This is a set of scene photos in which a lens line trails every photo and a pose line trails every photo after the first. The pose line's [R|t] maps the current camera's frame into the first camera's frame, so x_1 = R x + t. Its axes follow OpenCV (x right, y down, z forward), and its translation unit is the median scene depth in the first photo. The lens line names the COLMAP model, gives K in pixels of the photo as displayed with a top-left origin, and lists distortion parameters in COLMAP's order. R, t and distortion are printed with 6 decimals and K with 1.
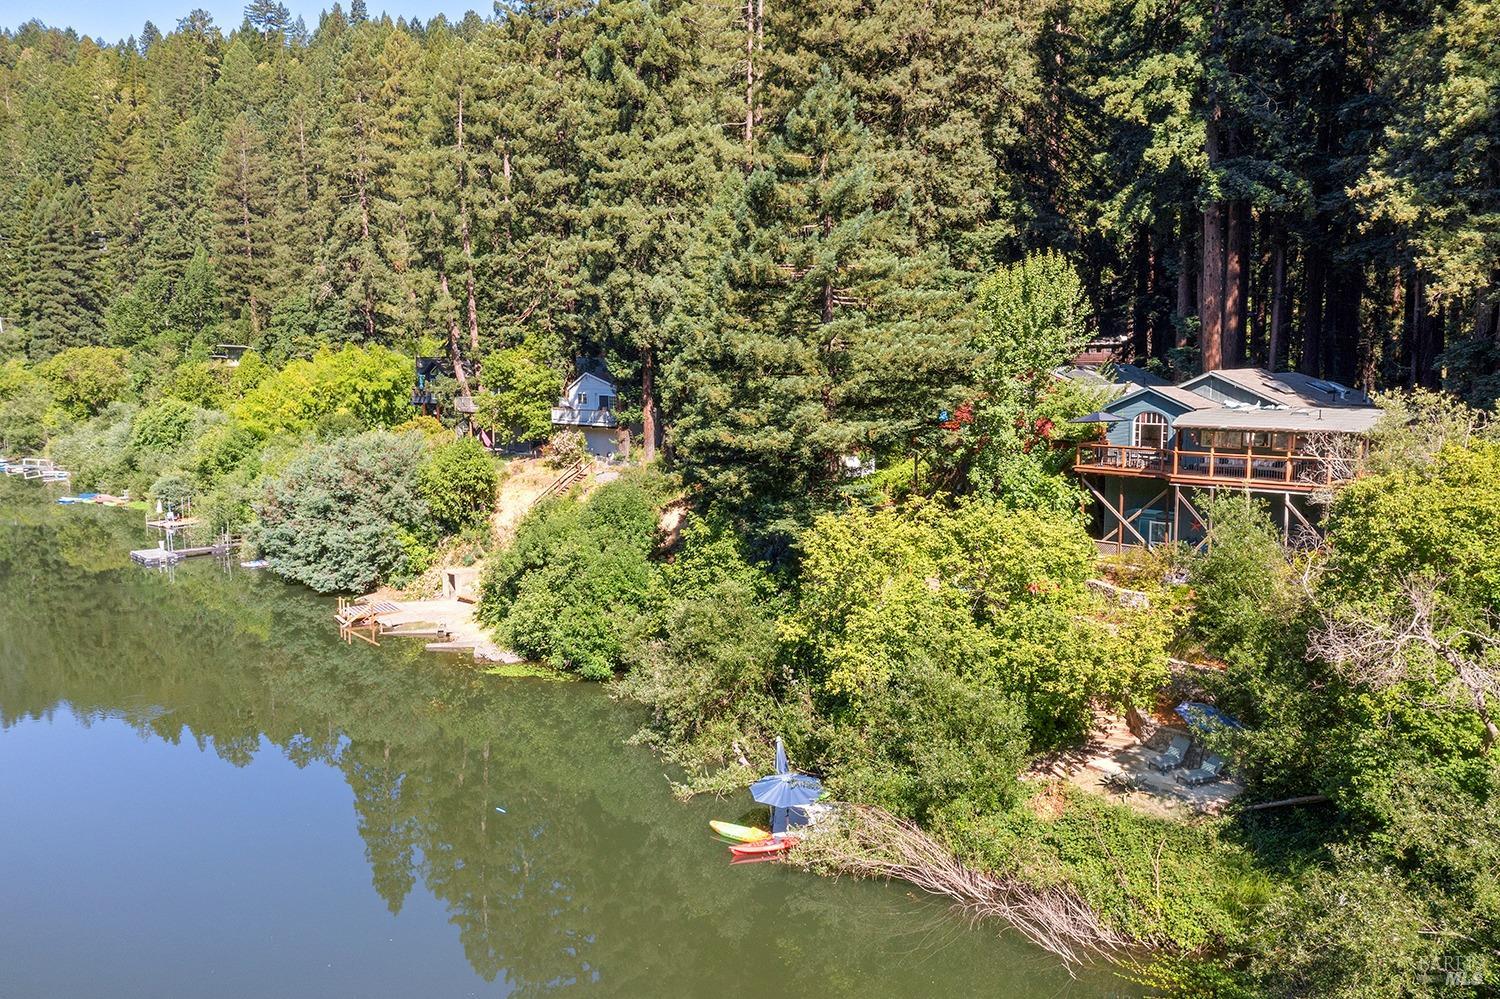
lens RADIAL K [[1242.9, 0, 750.0], [0, 1242.9, 499.5], [0, 0, 1]] dist [0.005142, 0.005069]
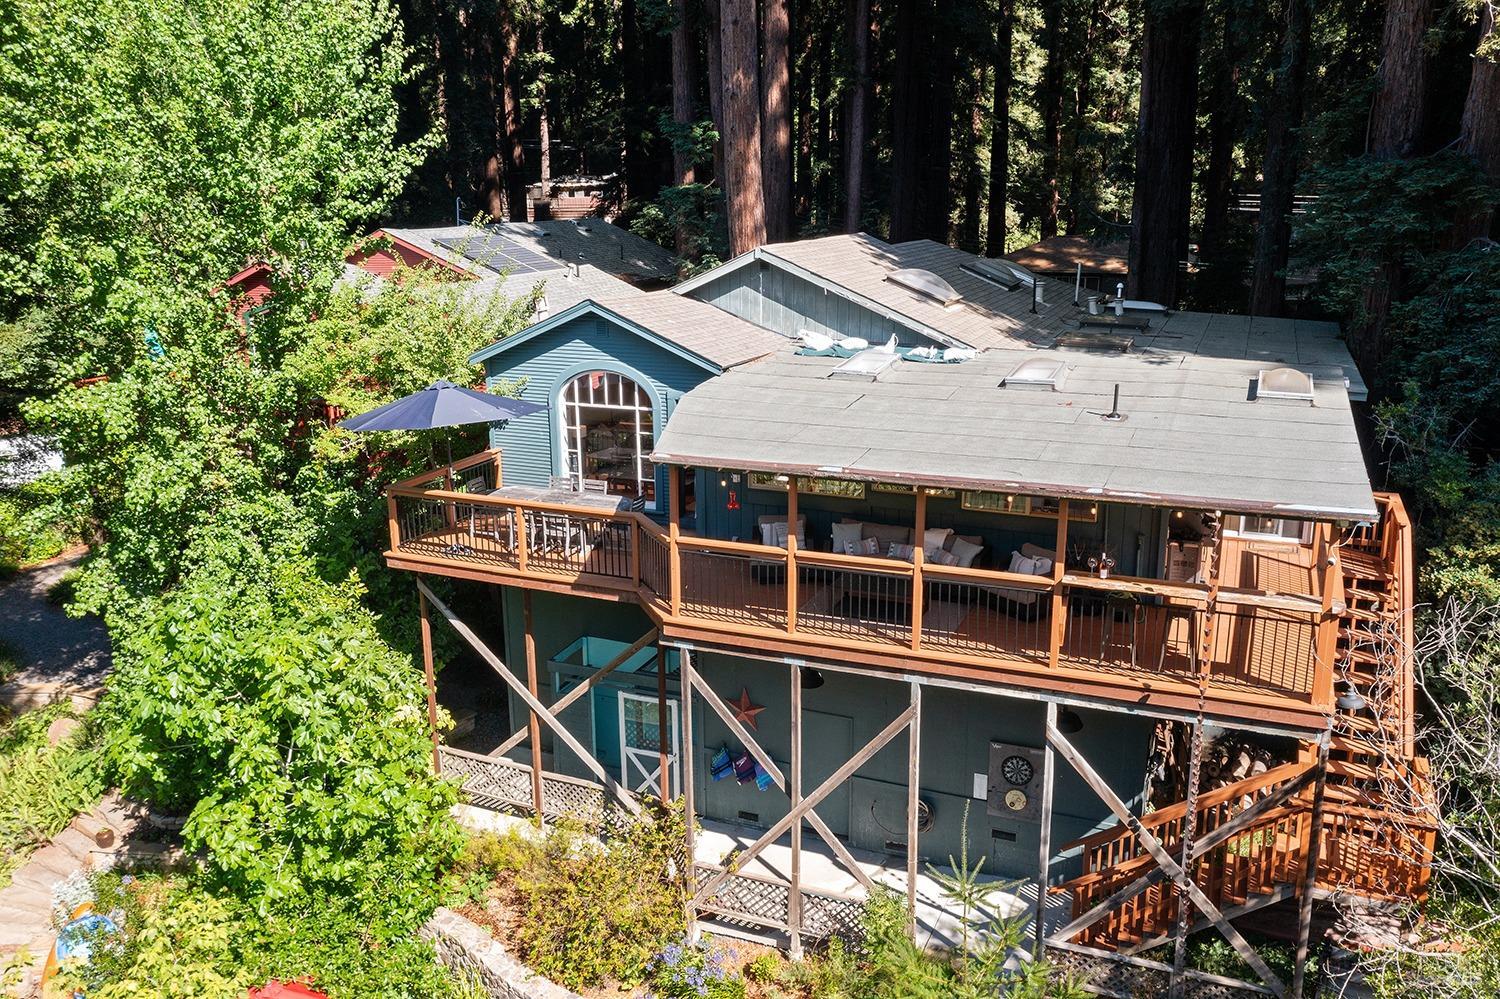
lens RADIAL K [[1242.9, 0, 750.0], [0, 1242.9, 499.5], [0, 0, 1]] dist [0.005142, 0.005069]
pose [[0.931539, -0.091915, 0.351834, 0.236013], [0.050295, 0.990796, 0.125675, -0.076823], [-0.360147, -0.099375, 0.927588, 0.663180]]
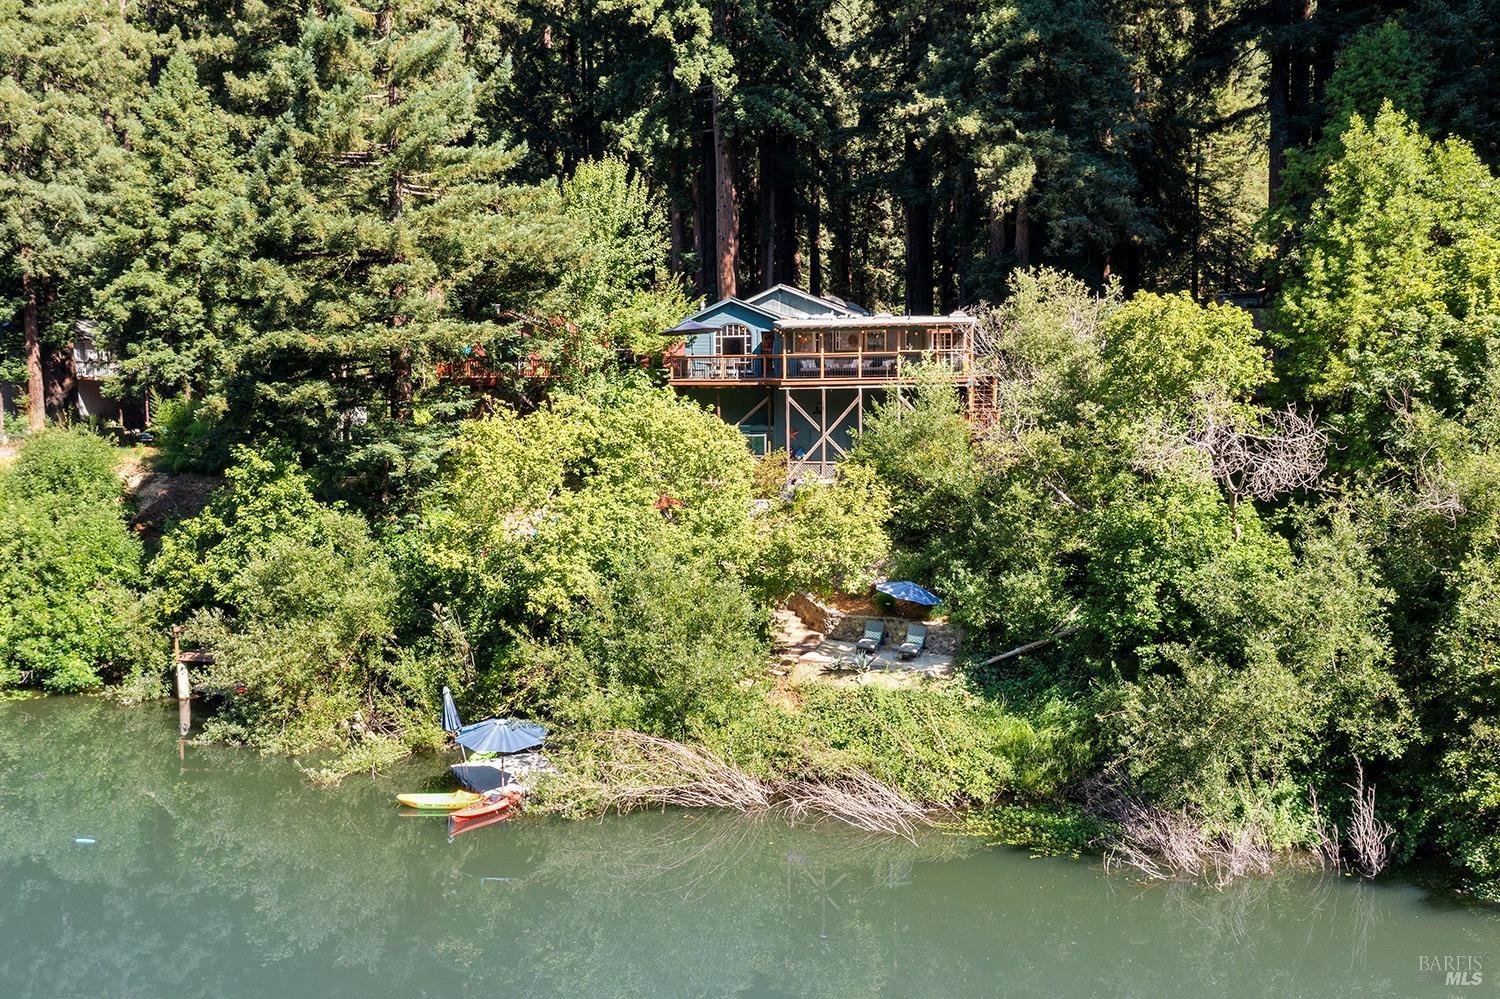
lens RADIAL K [[1303.6, 0, 750.0], [0, 1303.6, 499.5], [0, 0, 1]] dist [-0.002208, 0.004784]
pose [[0.843291, -0.059145, 0.534193, -0.219586], [0.072720, 0.997343, -0.004373, 0.071965], [-0.532515, 0.042535, 0.845351, 0.134695]]
